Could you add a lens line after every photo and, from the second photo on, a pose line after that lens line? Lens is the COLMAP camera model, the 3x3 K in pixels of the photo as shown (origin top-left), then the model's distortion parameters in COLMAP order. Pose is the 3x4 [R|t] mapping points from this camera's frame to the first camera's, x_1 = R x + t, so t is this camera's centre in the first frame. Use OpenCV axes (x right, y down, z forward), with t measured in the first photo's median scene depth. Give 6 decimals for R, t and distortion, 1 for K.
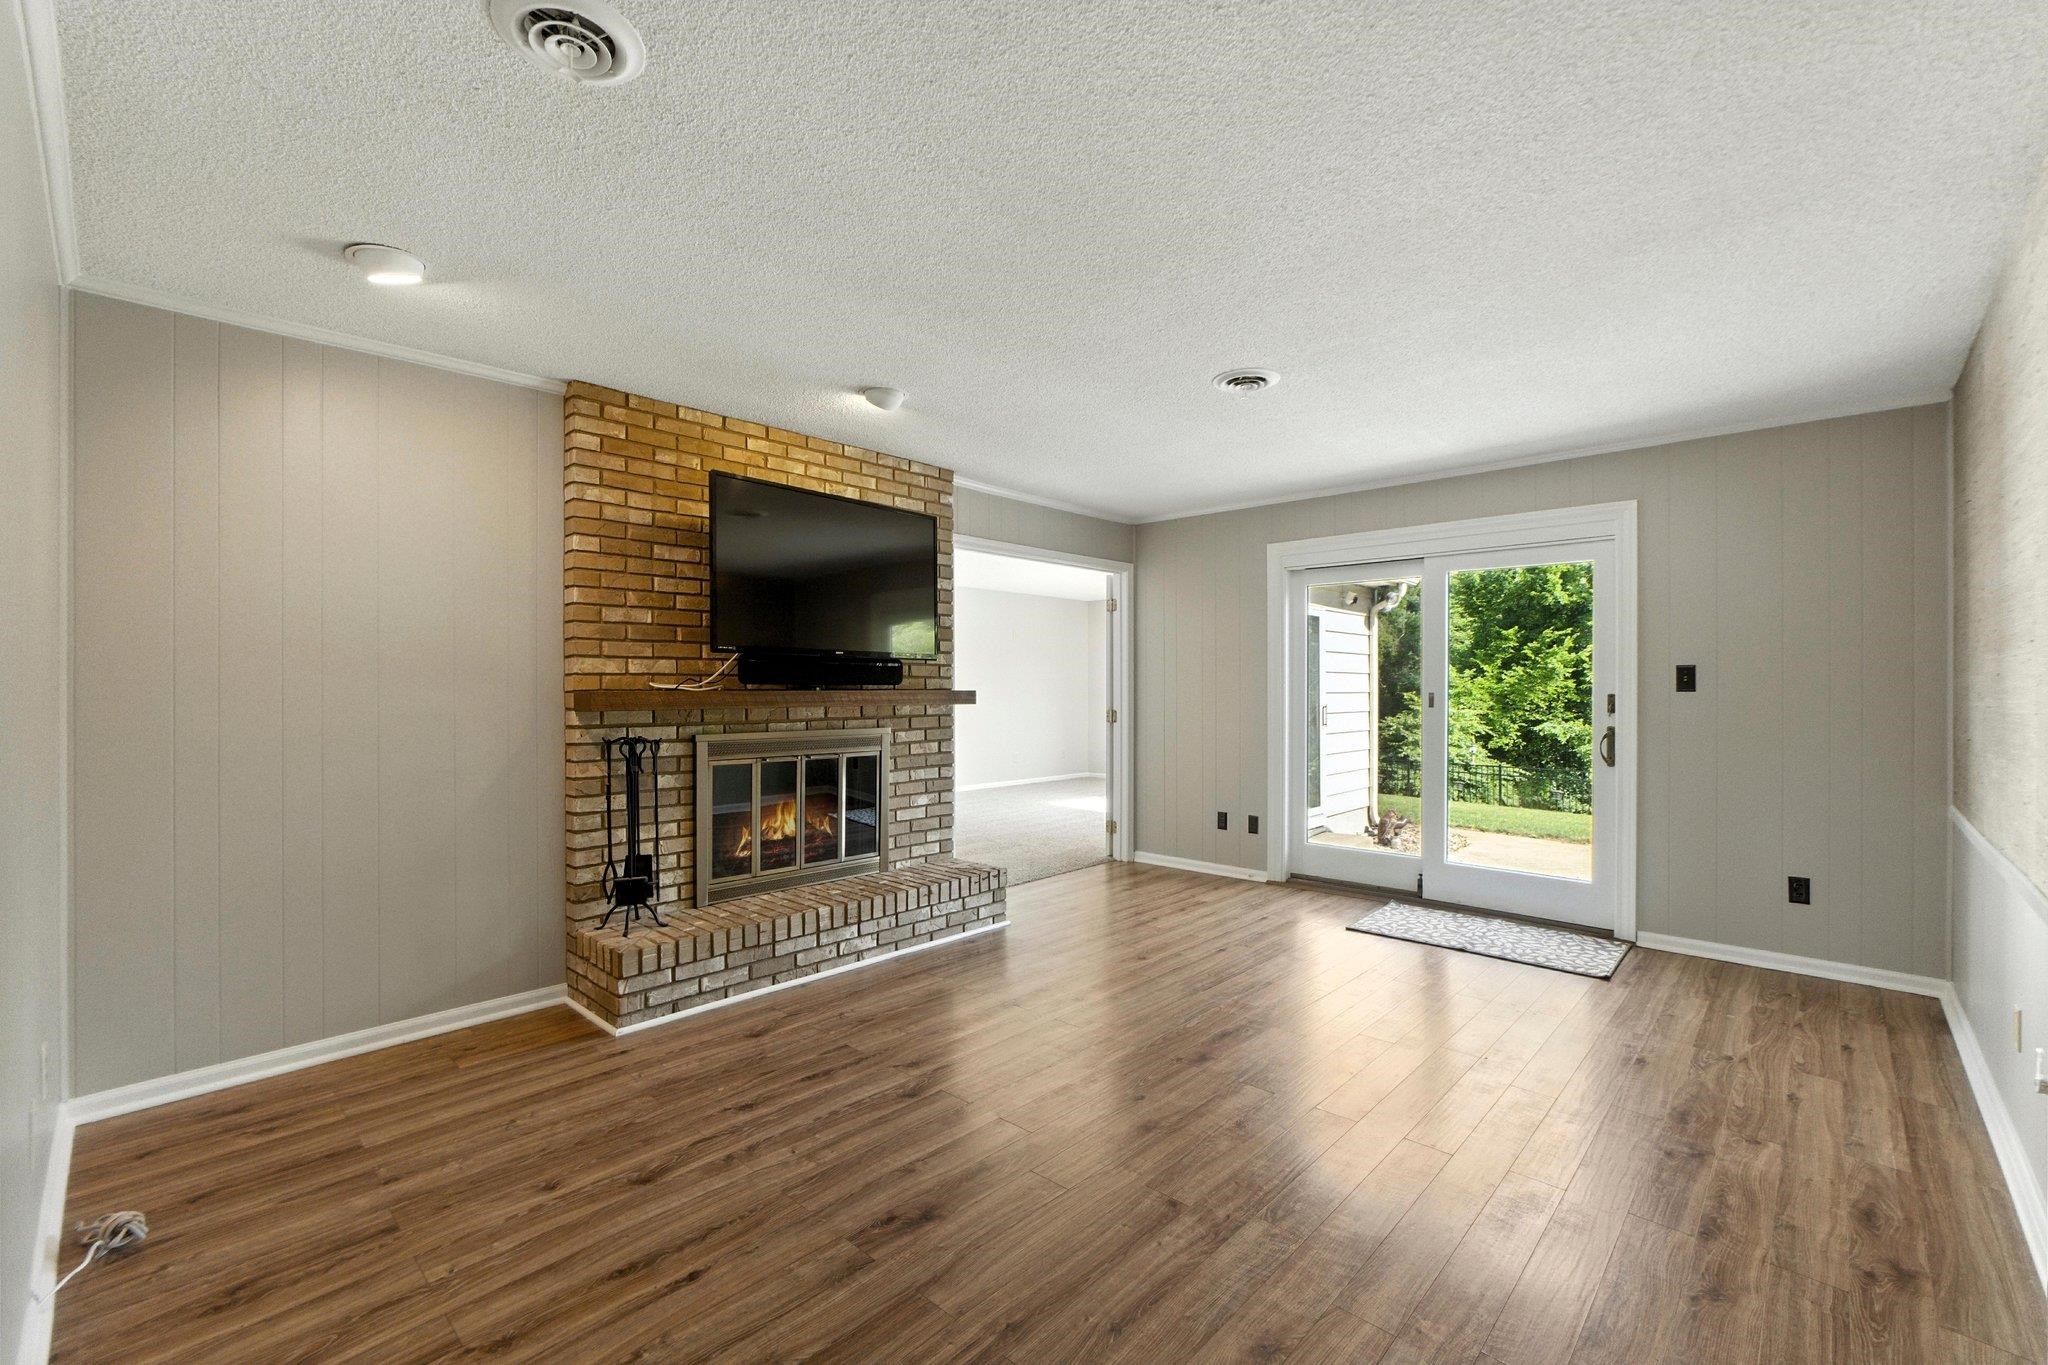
lens RADIAL K [[876.5, 0, 1010.2], [0, 876.5, 685.4], [0, 0, 1]] dist [-0.020959, 0.002047]
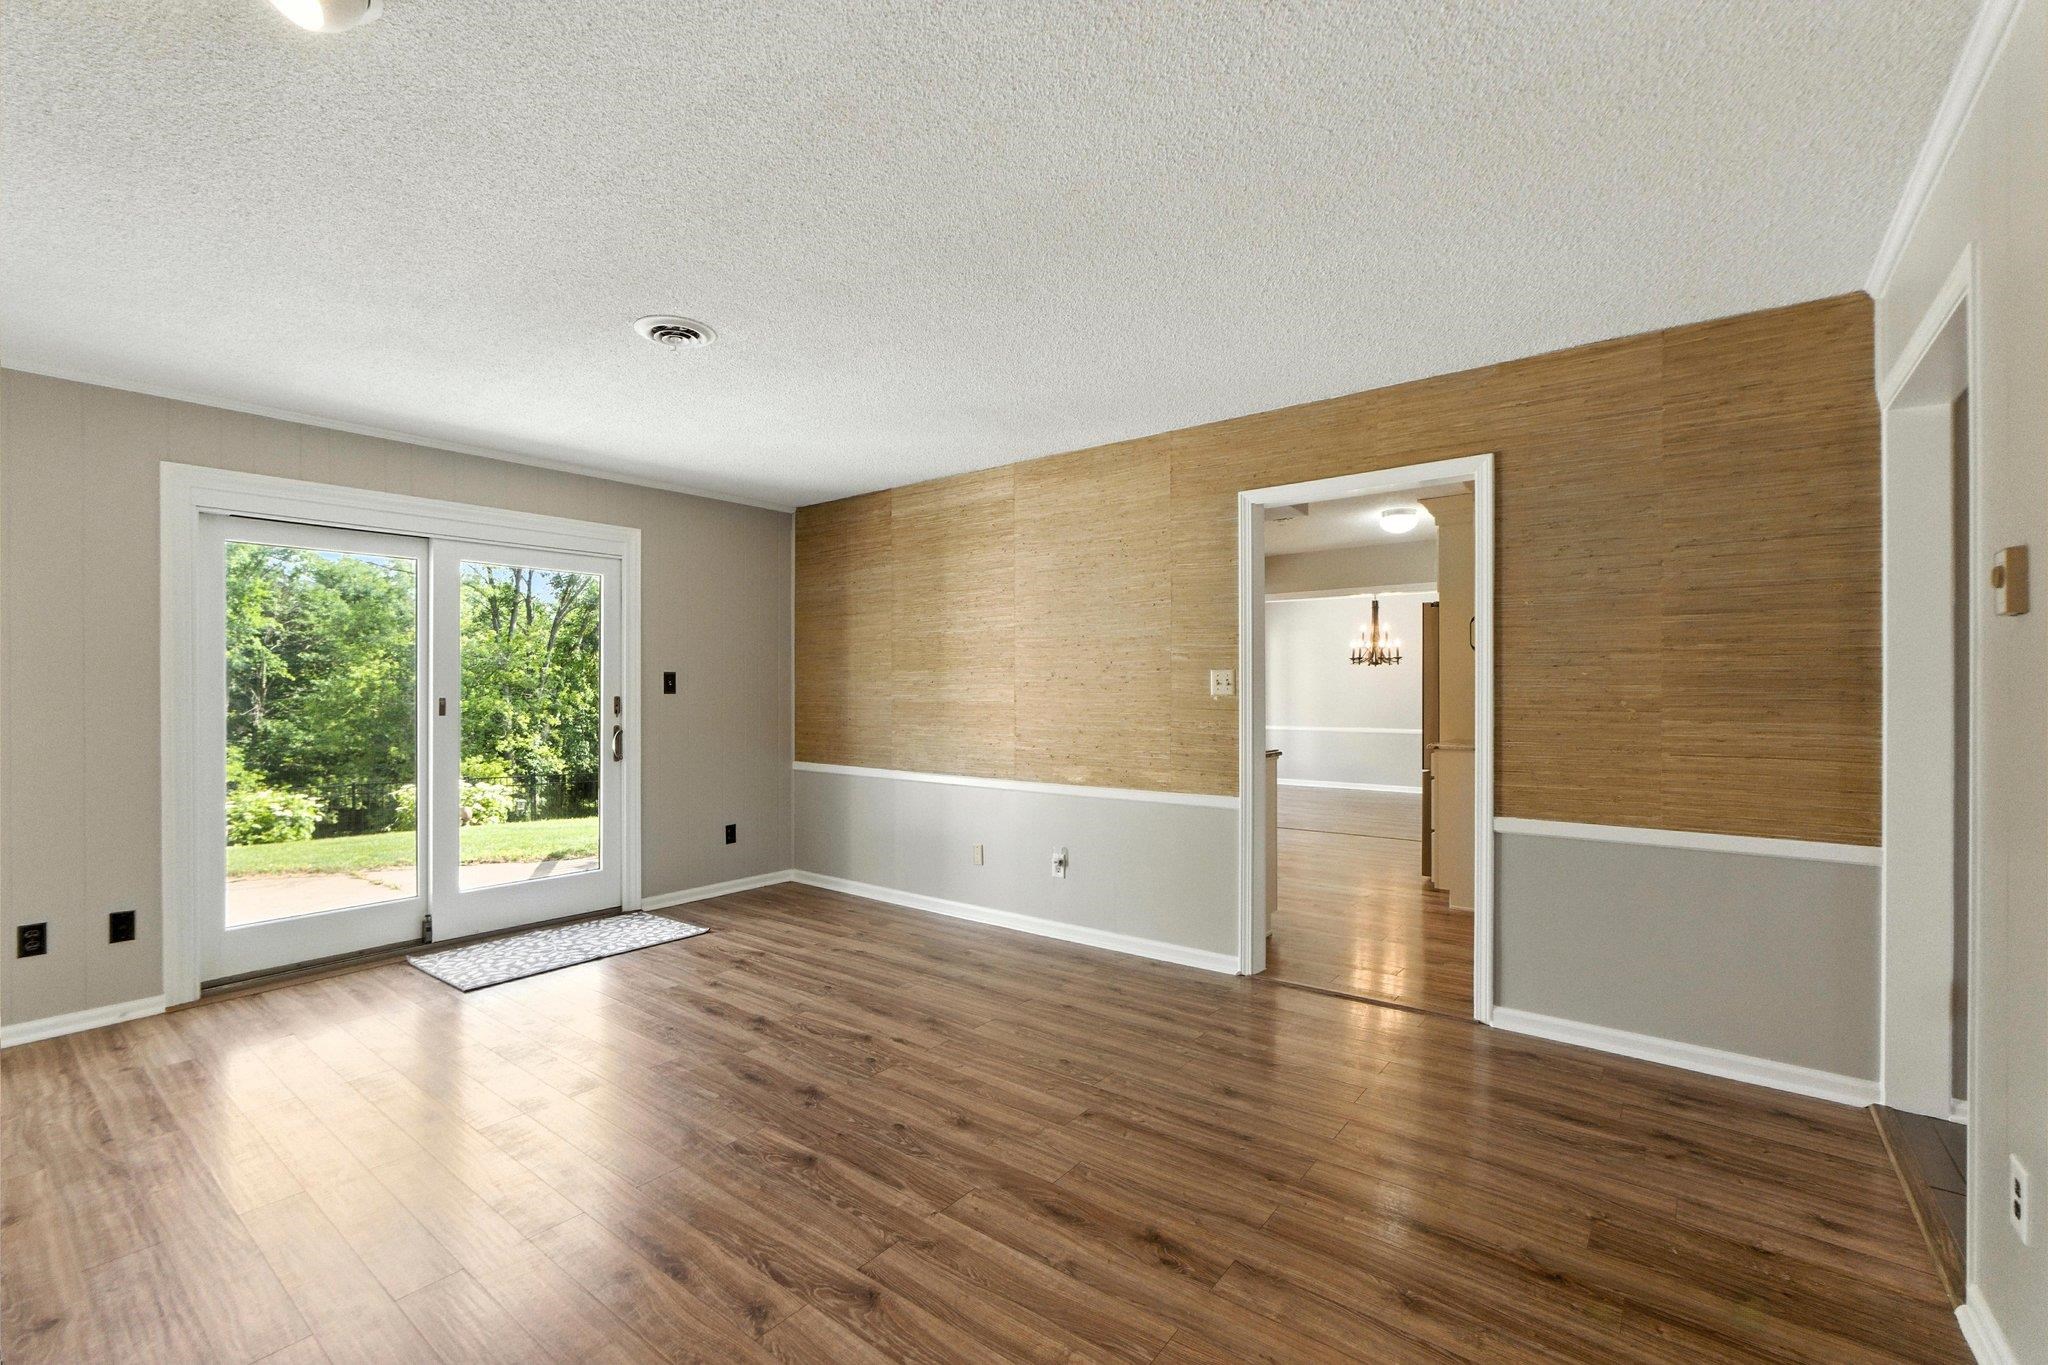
lens RADIAL K [[876.5, 0, 1038.9], [0, 876.5, 709.7], [0, 0, 1]] dist [-0.020959, 0.002047]
pose [[-0.117863, -0.026639, 0.992672, -0.516366], [0.005949, 0.999603, 0.027531, -0.001579], [-0.993012, 0.009150, -0.117658, 0.622767]]
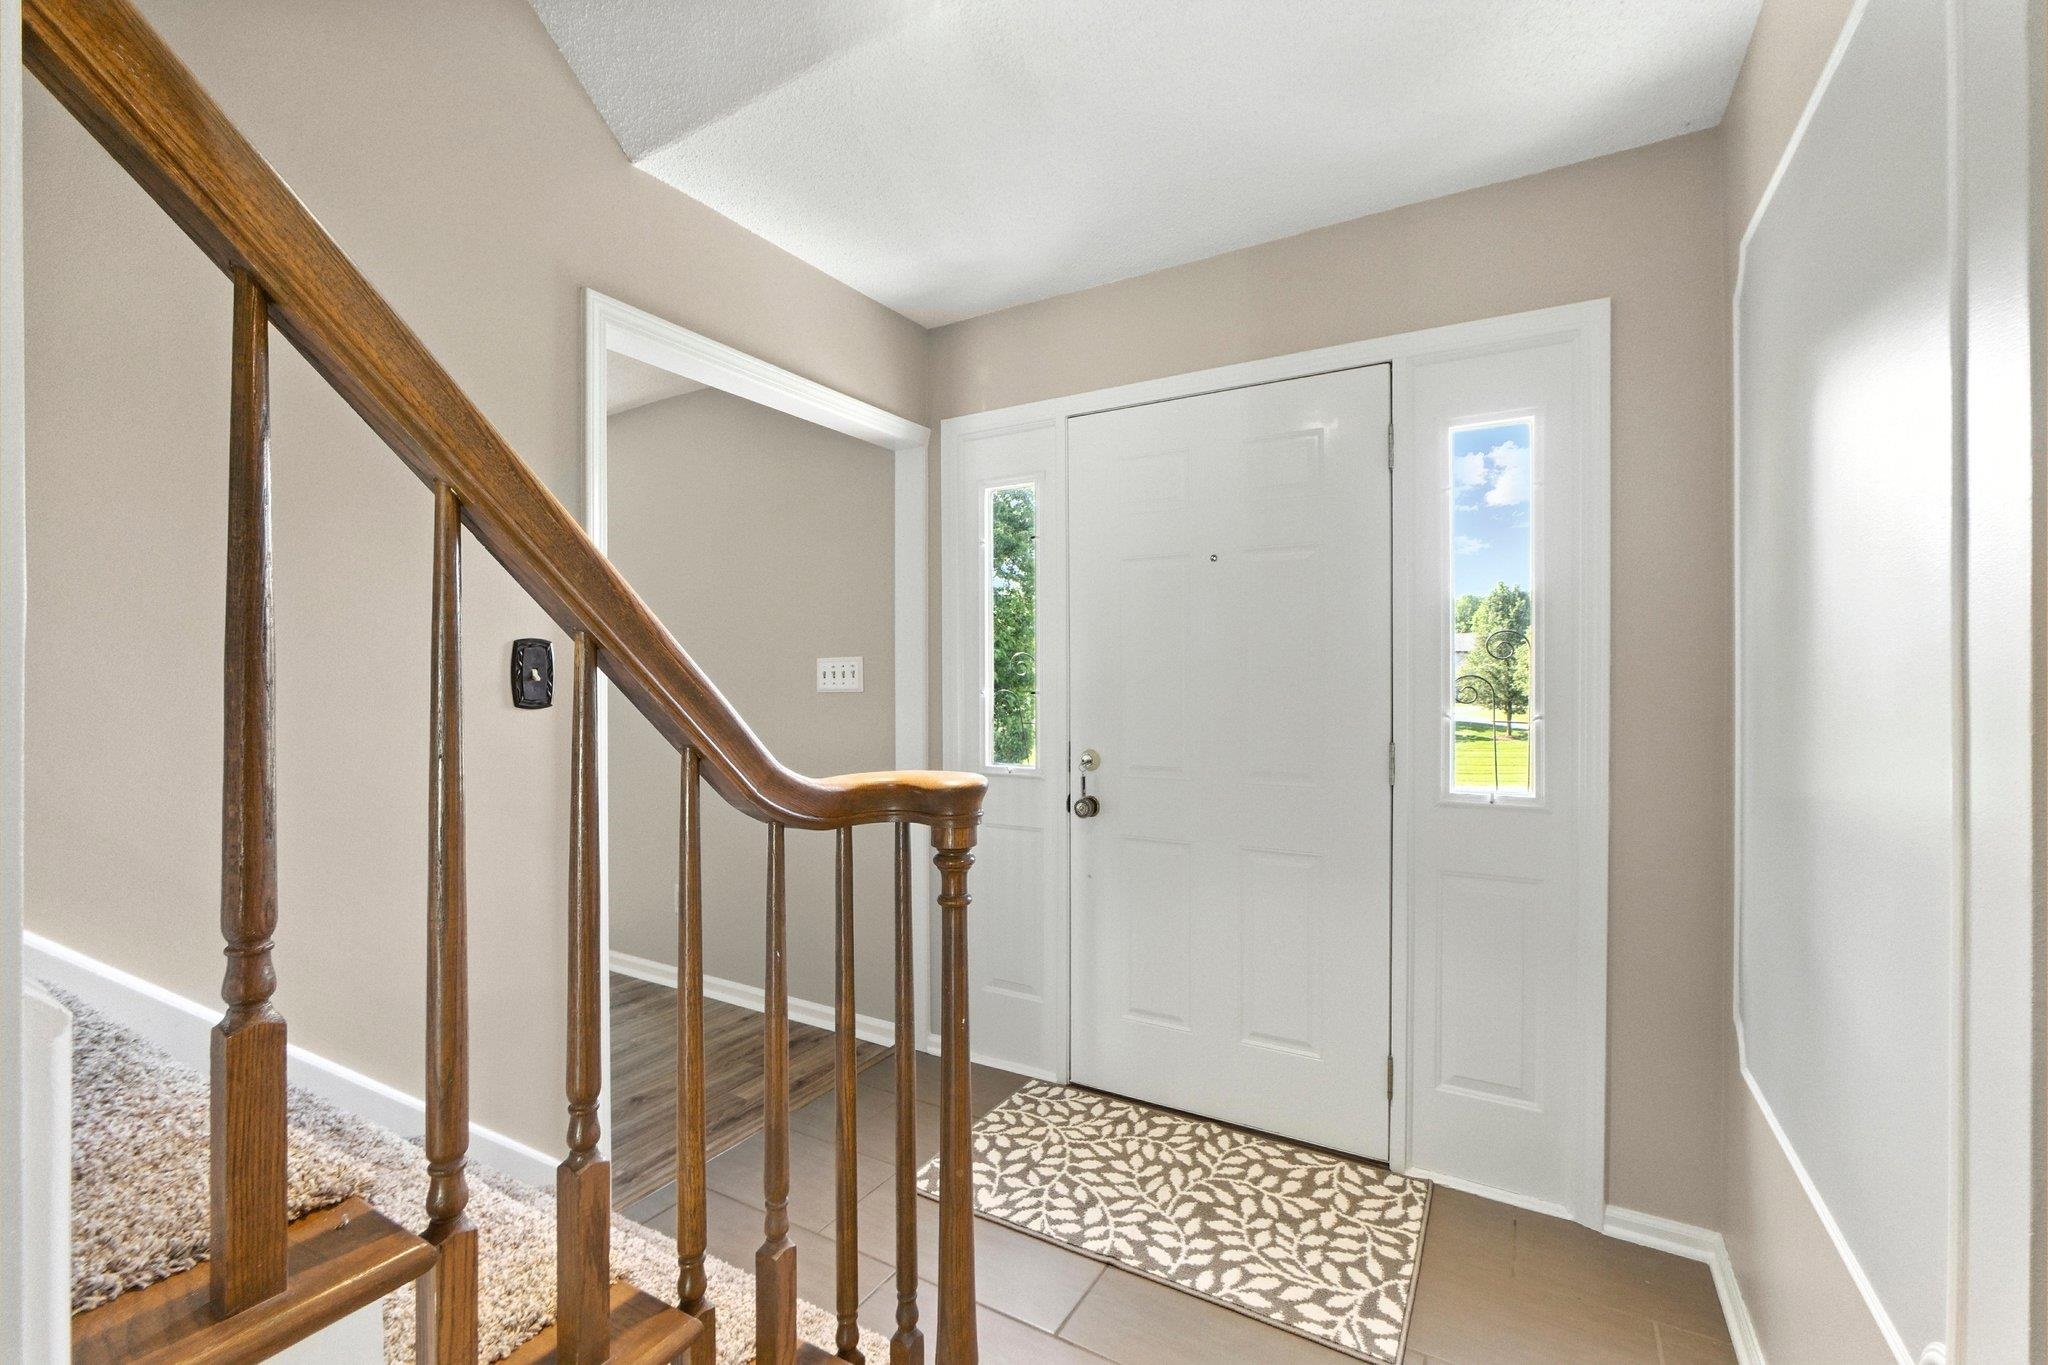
lens RADIAL K [[876.5, 0, 1022.4], [0, 876.5, 684.4], [0, 0, 1]] dist [-0.020959, 0.002047]
pose [[-0.973082, -0.015709, -0.229925, 0.793286], [-0.016384, 0.999865, 0.001028, 0.004731], [0.229878, 0.004767, -0.973208, 1.559687]]
